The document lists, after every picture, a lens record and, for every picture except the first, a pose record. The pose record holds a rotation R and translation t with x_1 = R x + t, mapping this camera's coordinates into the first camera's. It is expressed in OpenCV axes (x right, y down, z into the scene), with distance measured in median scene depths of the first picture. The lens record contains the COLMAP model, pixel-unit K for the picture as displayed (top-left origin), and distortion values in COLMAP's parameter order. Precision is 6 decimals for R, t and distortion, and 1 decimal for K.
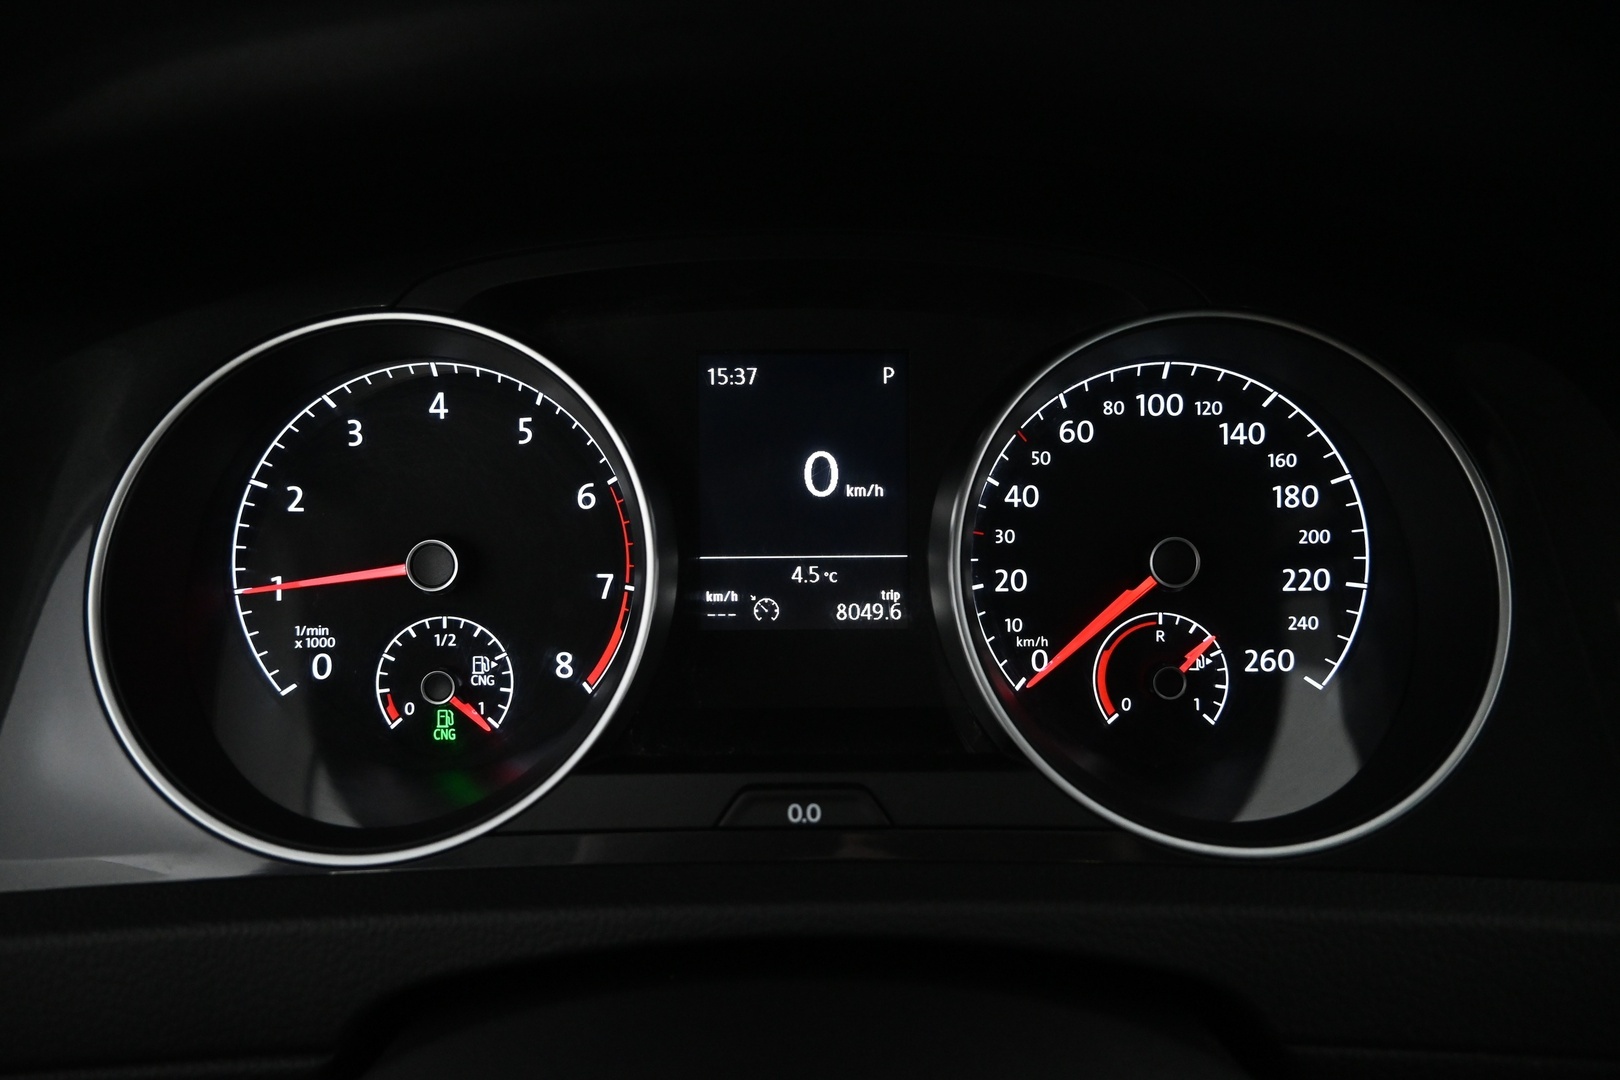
lens RADIAL K [[1106.9, 0, 814.1], [0, 1106.9, 543.0], [0, 0, 1]] dist [-0.000733, -0.002578]
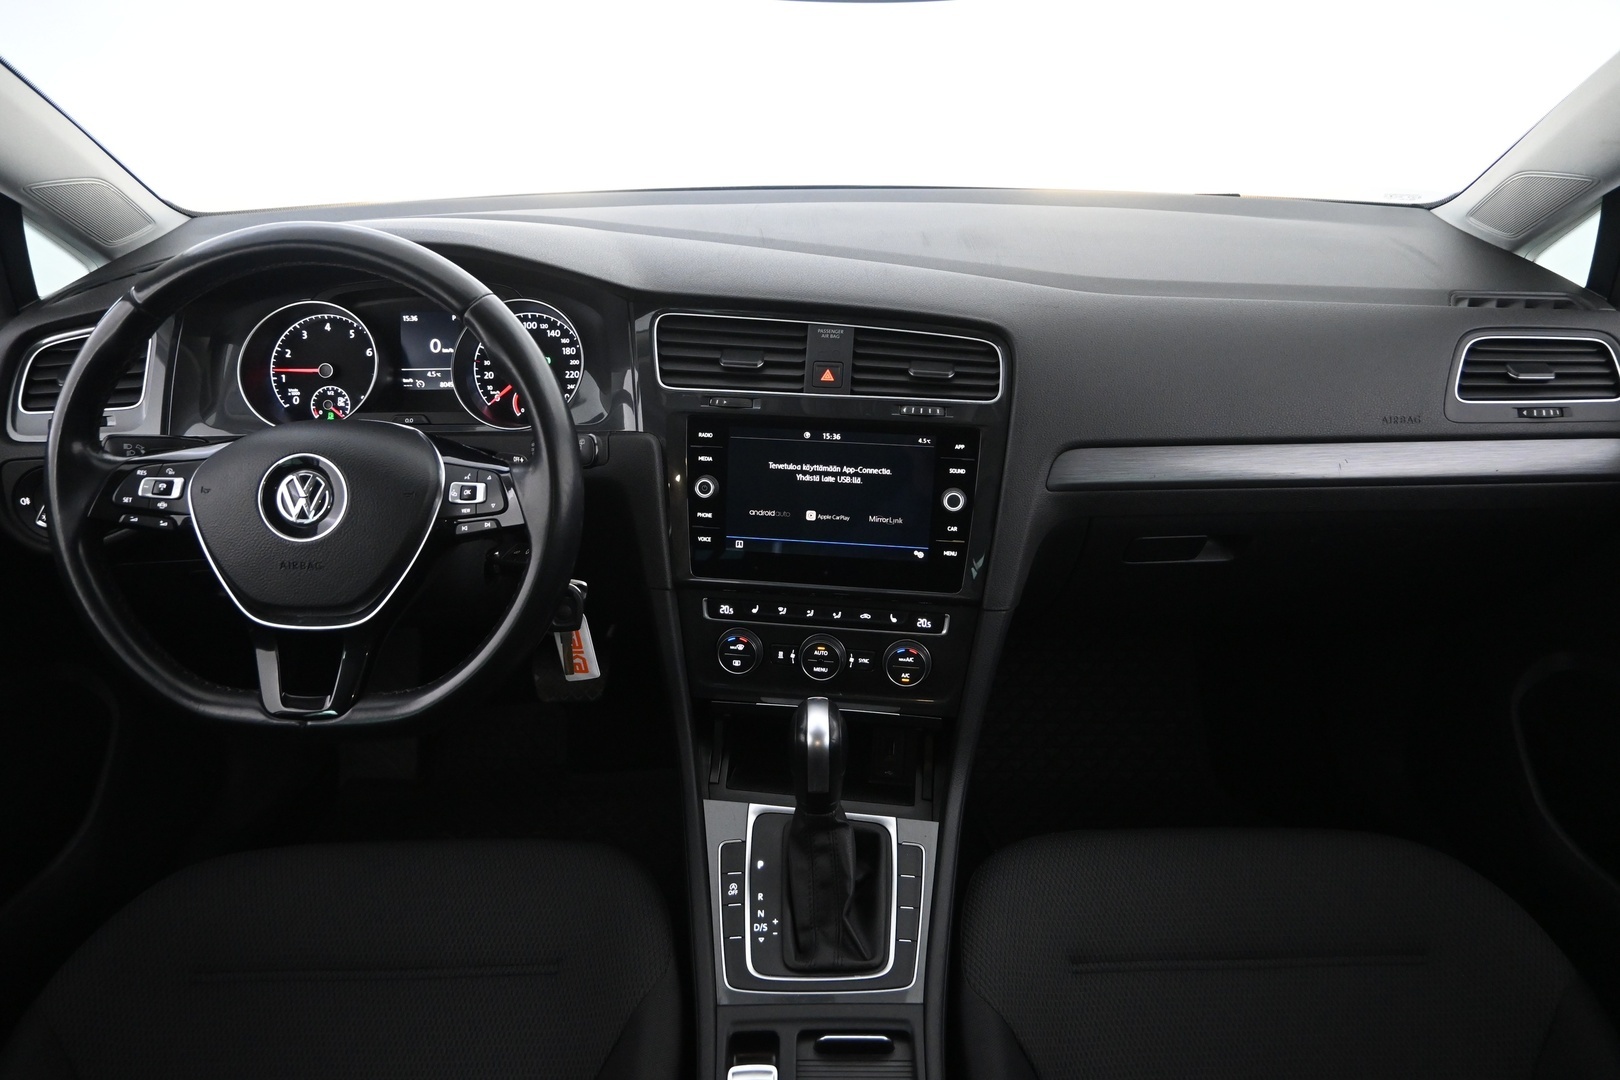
lens RADIAL K [[1106.9, 0, 812.9], [0, 1106.9, 536.1], [0, 0, 1]] dist [-0.000733, -0.002578]
pose [[0.999979, -0.006372, -0.001502, 1.229485], [0.006388, 0.999923, 0.010602, 0.523570], [0.001434, -0.010611, 0.999943, -2.580999]]
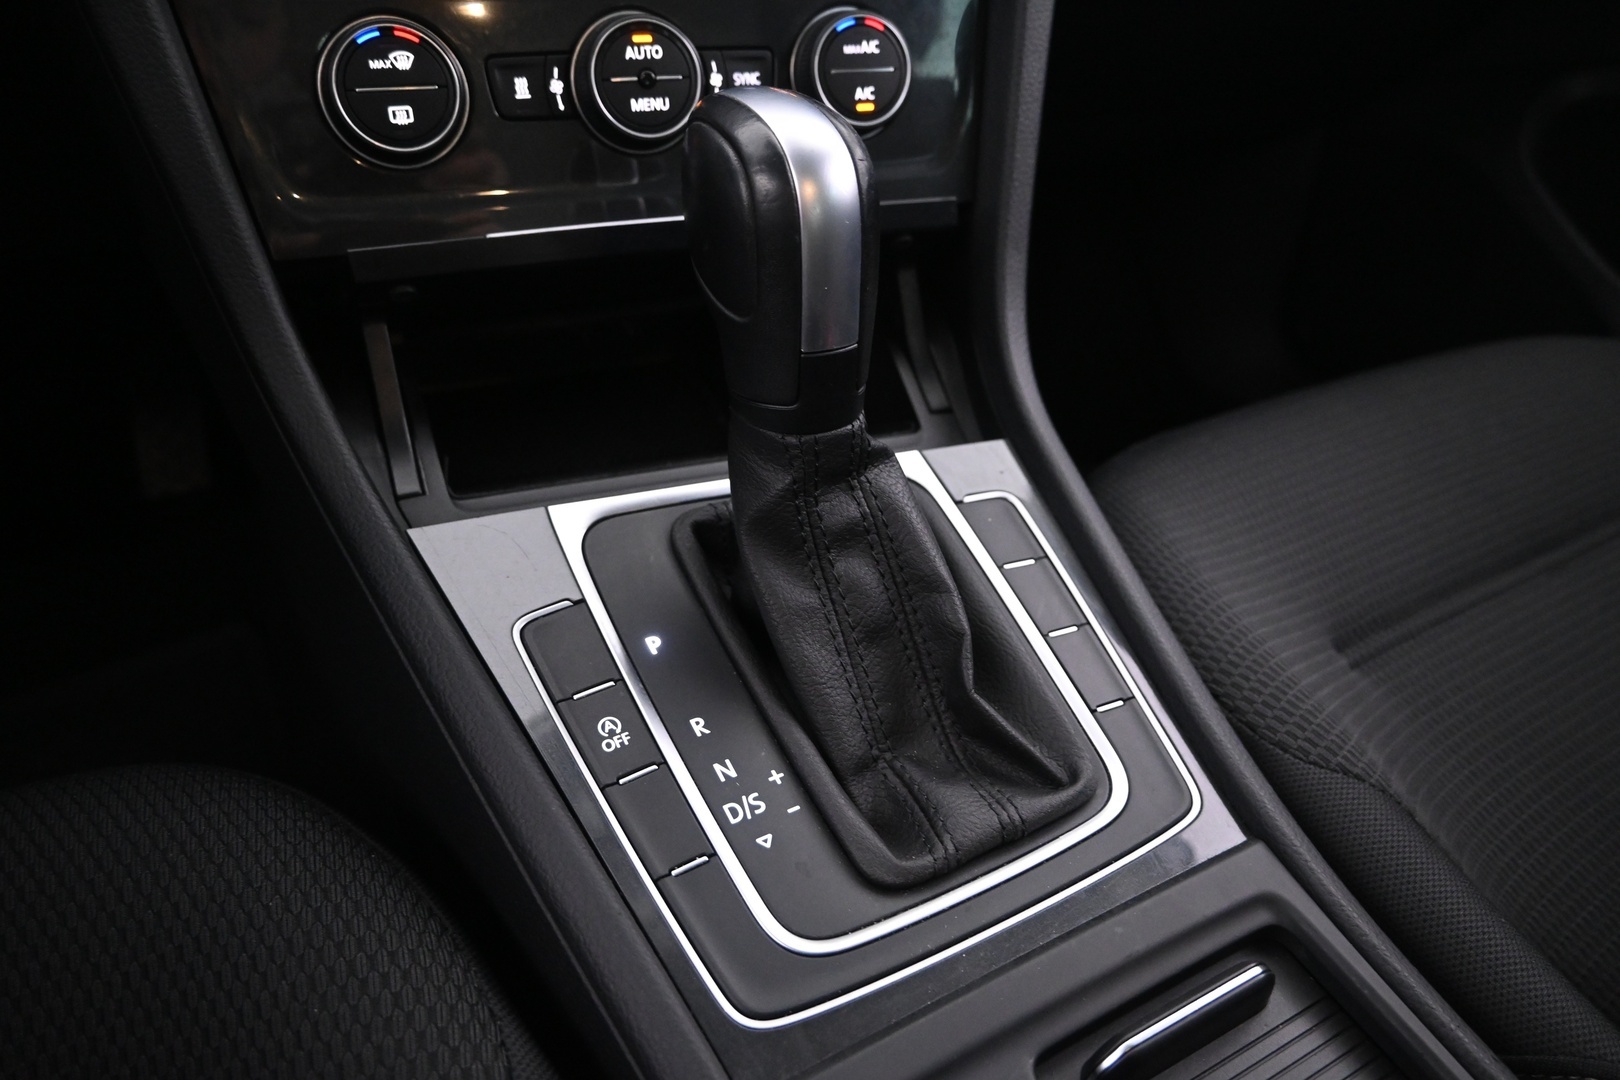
lens RADIAL K [[1106.9, 0, 809.4], [0, 1106.9, 544.3], [0, 0, 1]] dist [-0.000733, -0.002578]
pose [[0.868875, -0.247809, 0.428540, 0.764141], [0.186652, 0.965788, 0.180040, 1.235863], [-0.458495, -0.076444, 0.885403, -0.436568]]
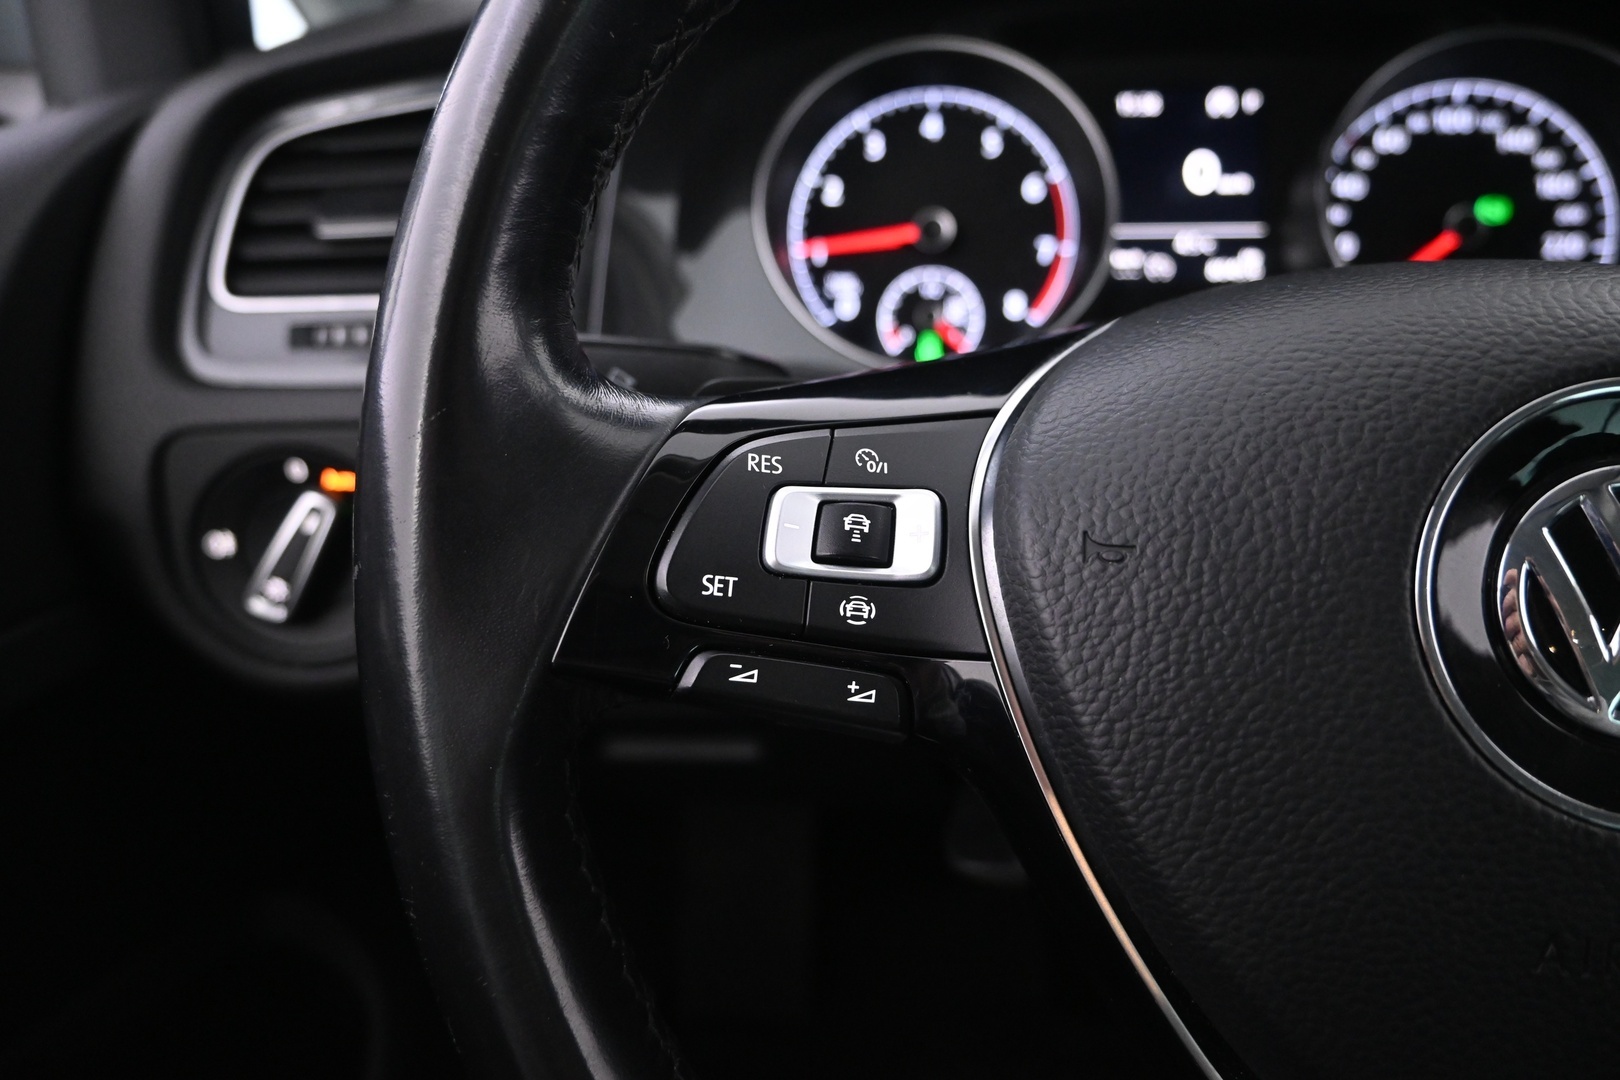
lens RADIAL K [[1106.9, 0, 795.5], [0, 1106.9, 529.3], [0, 0, 1]] dist [-0.000733, -0.002578]
pose [[0.994564, 0.021301, -0.101928, -0.356761], [-0.023071, 0.999602, -0.016212, 0.431390], [0.101543, 0.018476, 0.994660, -0.455468]]
